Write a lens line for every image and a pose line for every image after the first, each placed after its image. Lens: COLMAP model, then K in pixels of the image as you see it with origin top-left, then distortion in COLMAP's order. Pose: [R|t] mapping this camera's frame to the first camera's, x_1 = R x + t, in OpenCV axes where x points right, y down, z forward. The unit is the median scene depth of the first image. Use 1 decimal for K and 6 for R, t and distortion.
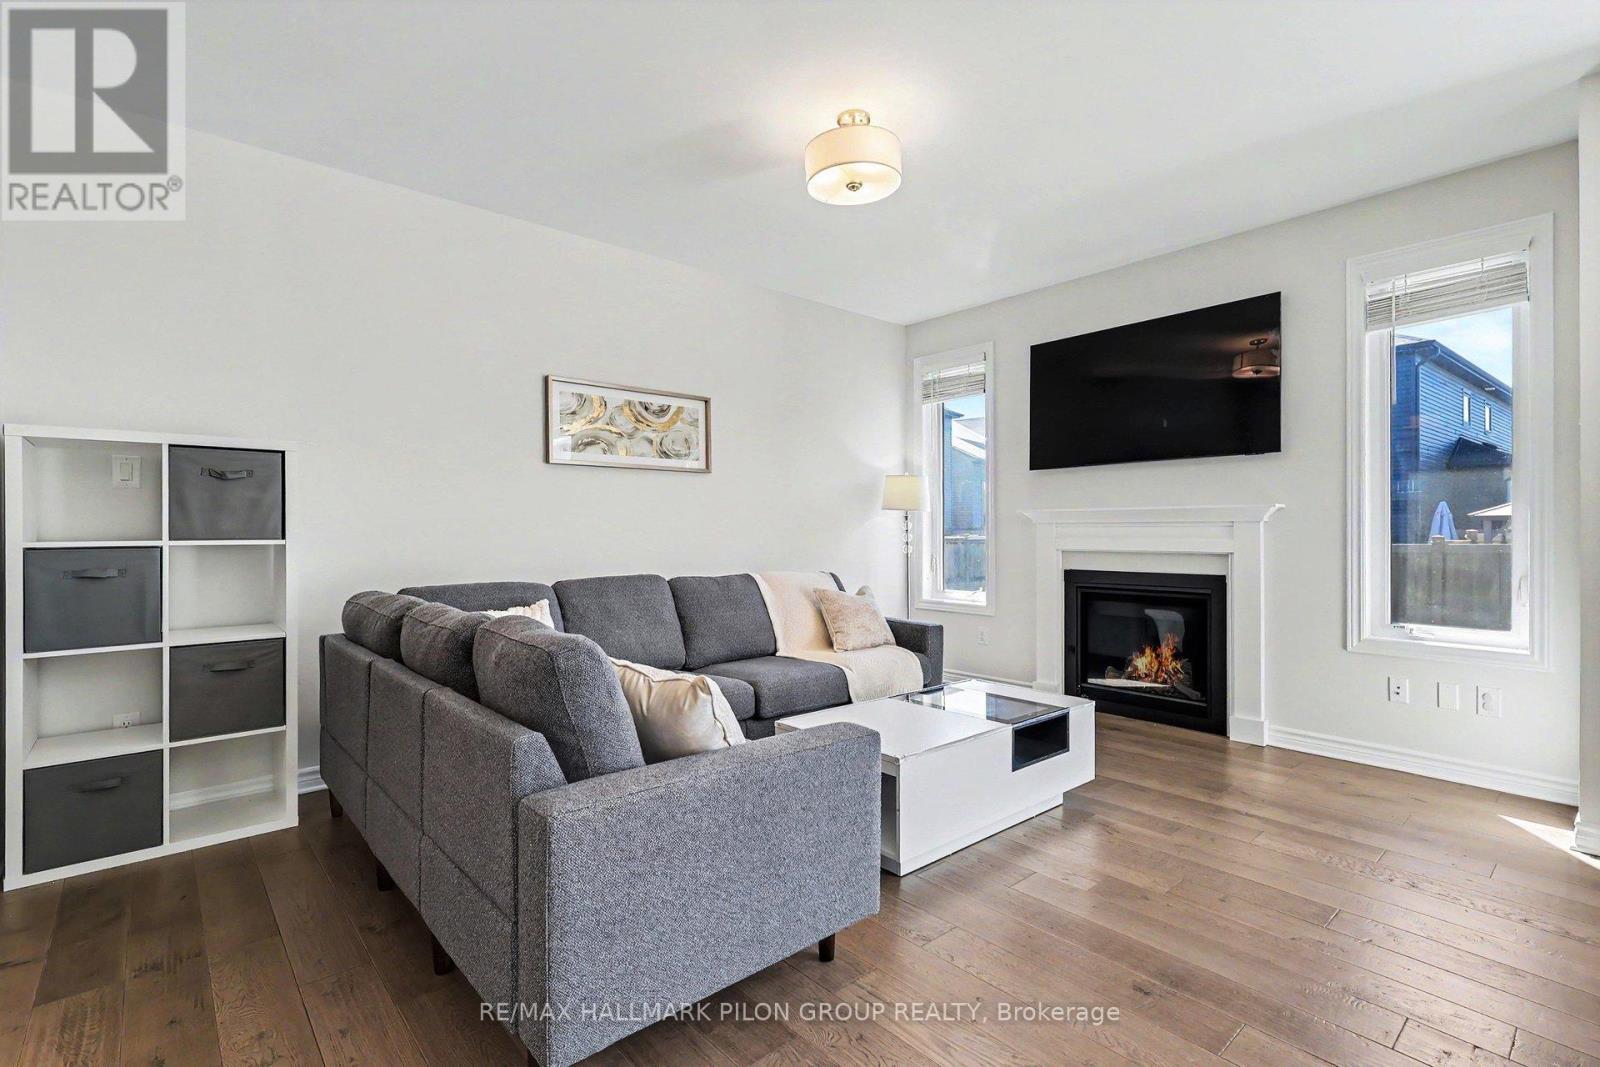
lens RADIAL K [[742.8, 0, 800.0], [0, 742.8, 533.5], [0, 0, 1]] dist [-0.000291, 0.009009]
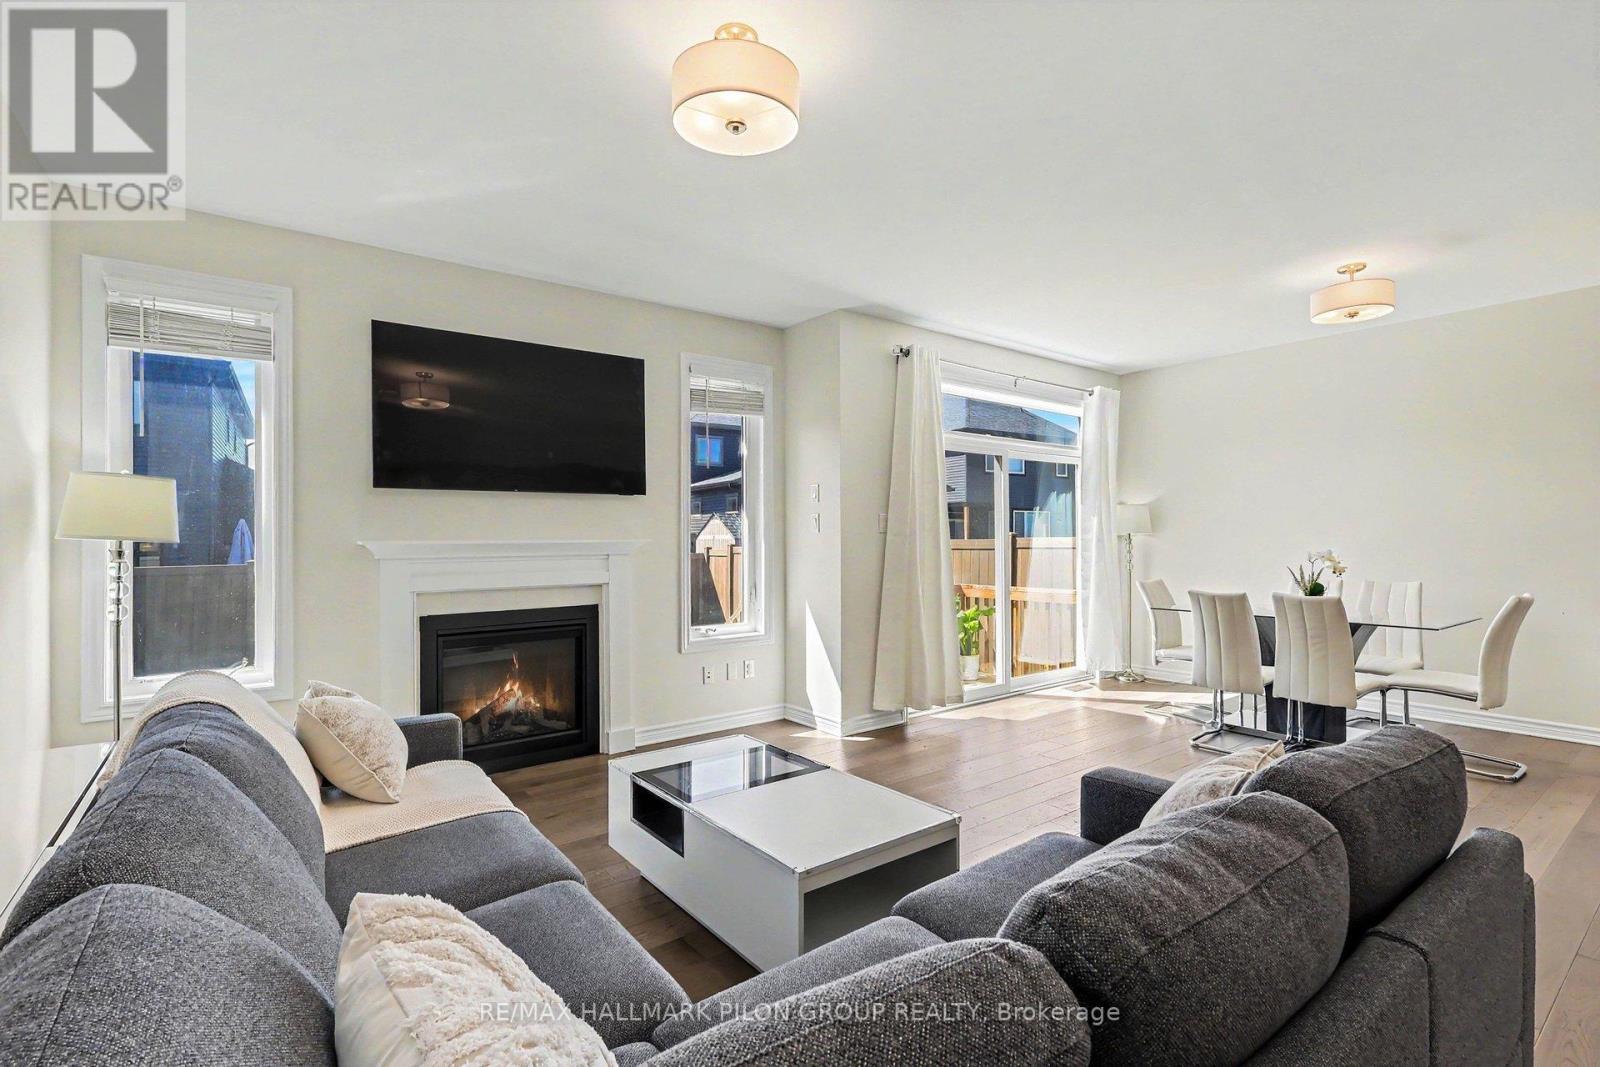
lens RADIAL K [[742.8, 0, 800.0], [0, 742.8, 533.5], [0, 0, 1]] dist [-0.000291, 0.009009]
pose [[0.063007, 0.004940, 0.998001, -0.485988], [0.011646, 0.999916, -0.005685, -0.036675], [-0.997945, 0.011981, 0.062944, 0.638922]]
